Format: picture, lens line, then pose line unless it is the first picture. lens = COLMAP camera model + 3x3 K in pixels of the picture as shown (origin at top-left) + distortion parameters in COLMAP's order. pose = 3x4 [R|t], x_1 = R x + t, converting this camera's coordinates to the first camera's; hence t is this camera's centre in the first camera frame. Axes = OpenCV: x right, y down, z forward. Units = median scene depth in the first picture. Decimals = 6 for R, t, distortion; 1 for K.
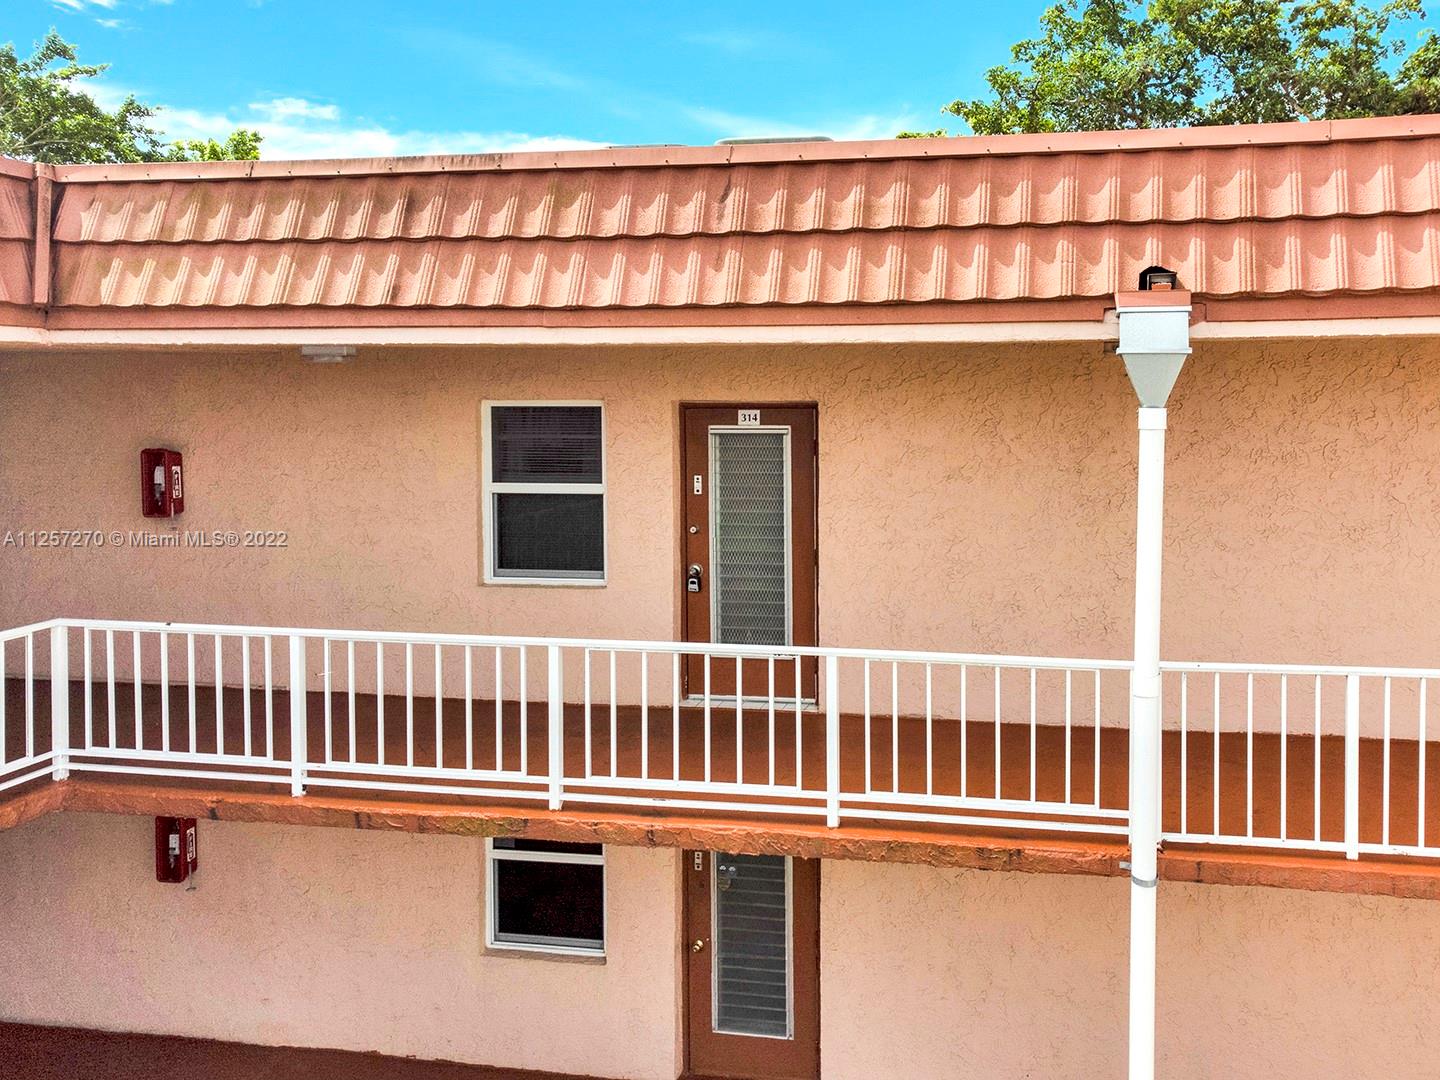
lens RADIAL K [[1098.2, 0, 935.8], [0, 1098.2, 416.2], [0, 0, 1]] dist [0.008351, -0.006404]
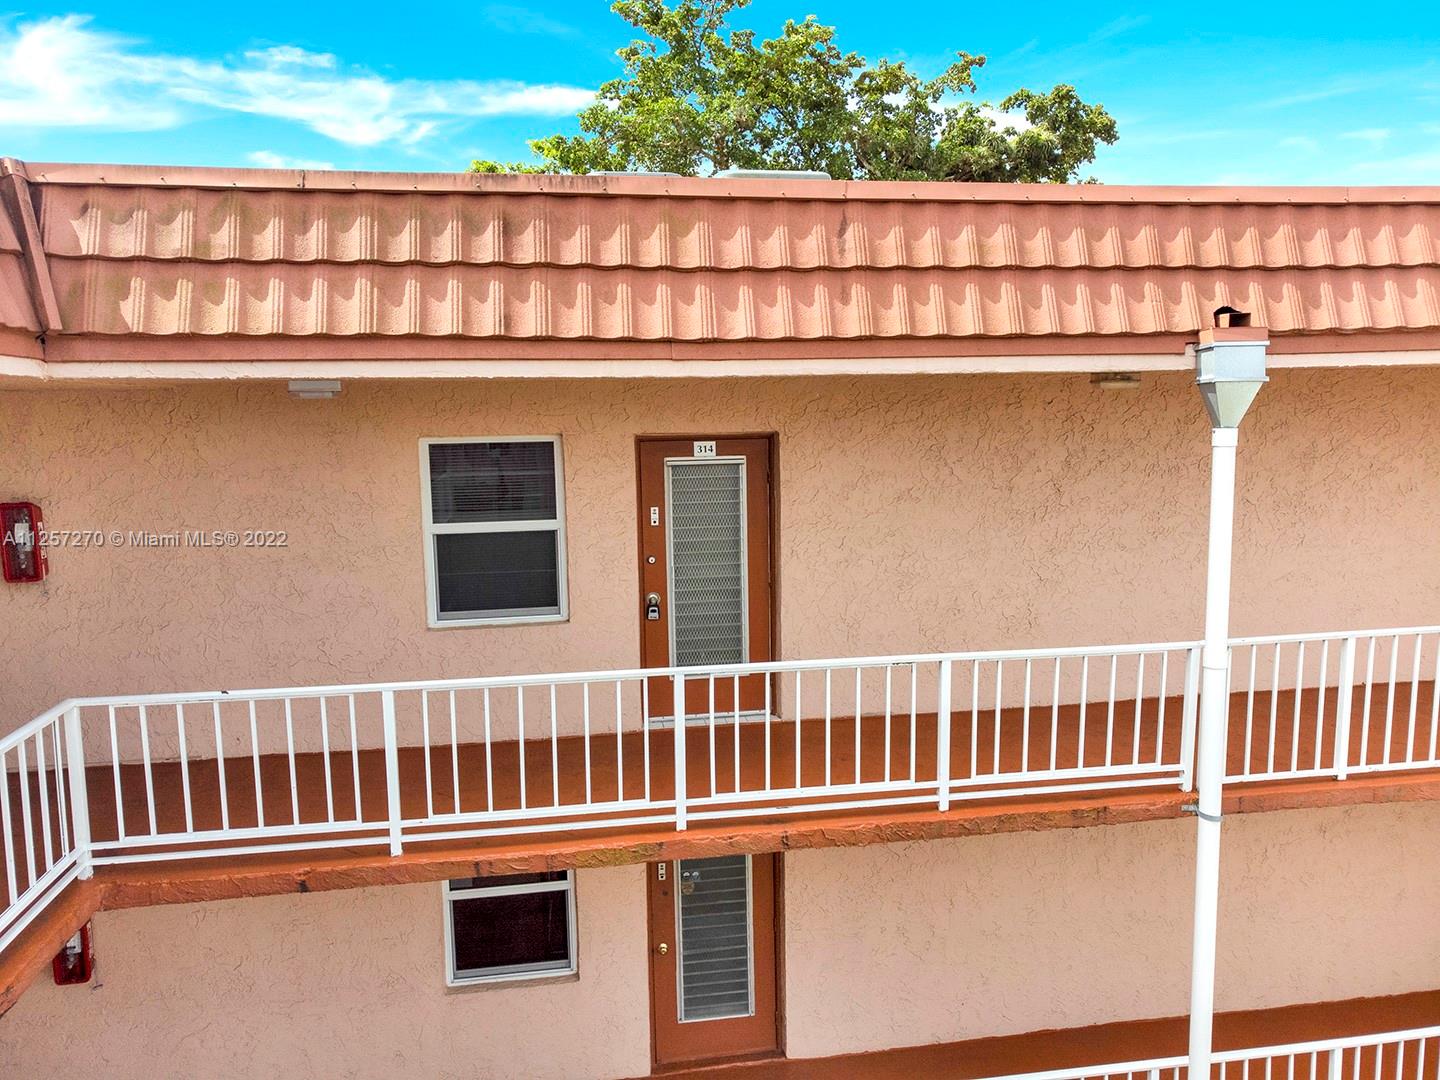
lens RADIAL K [[1032.4, 0, 689.7], [0, 1032.4, 536.1], [0, 0, 1]] dist [0.009295, -0.003486]
pose [[0.952840, -0.049774, 0.299363, -0.525295], [0.024790, 0.995927, 0.086688, -0.001857], [-0.302458, -0.075178, 0.950193, 0.081006]]
